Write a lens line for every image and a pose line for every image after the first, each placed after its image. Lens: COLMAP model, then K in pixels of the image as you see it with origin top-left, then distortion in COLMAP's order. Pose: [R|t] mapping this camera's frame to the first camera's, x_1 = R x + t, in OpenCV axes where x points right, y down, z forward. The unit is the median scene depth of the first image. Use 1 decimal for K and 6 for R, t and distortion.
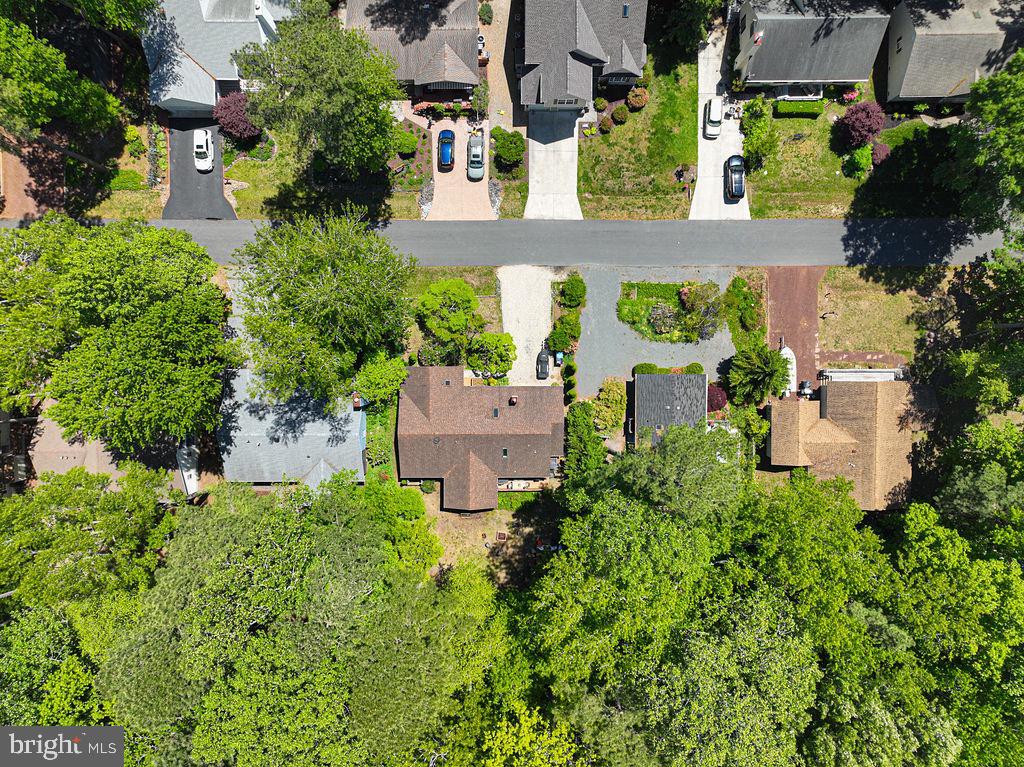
lens RADIAL K [[714.1, 0, 512.0], [0, 714.1, 383.5], [0, 0, 1]] dist [-0.008464, 0.020894]
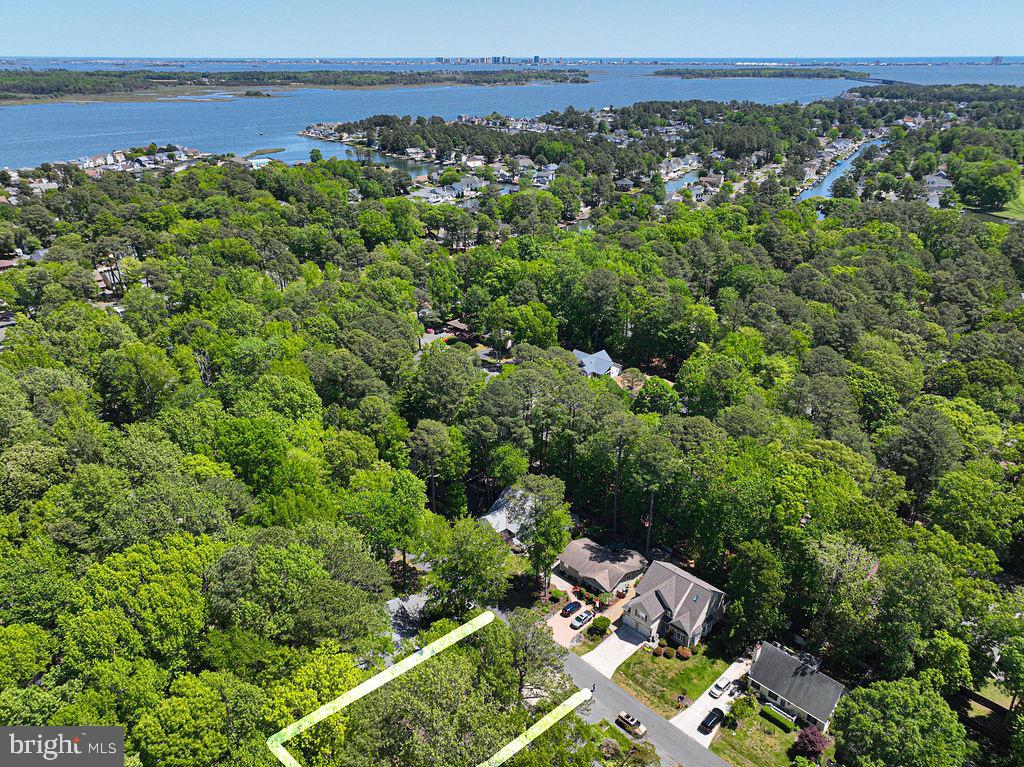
lens RADIAL K [[714.1, 0, 512.0], [0, 714.1, 383.5], [0, 0, 1]] dist [-0.008464, 0.020894]
pose [[0.698554, 0.305205, -0.647203, 0.733252], [-0.714523, 0.248910, -0.653836, 0.736973], [-0.038459, 0.919181, 0.391953, -0.144626]]
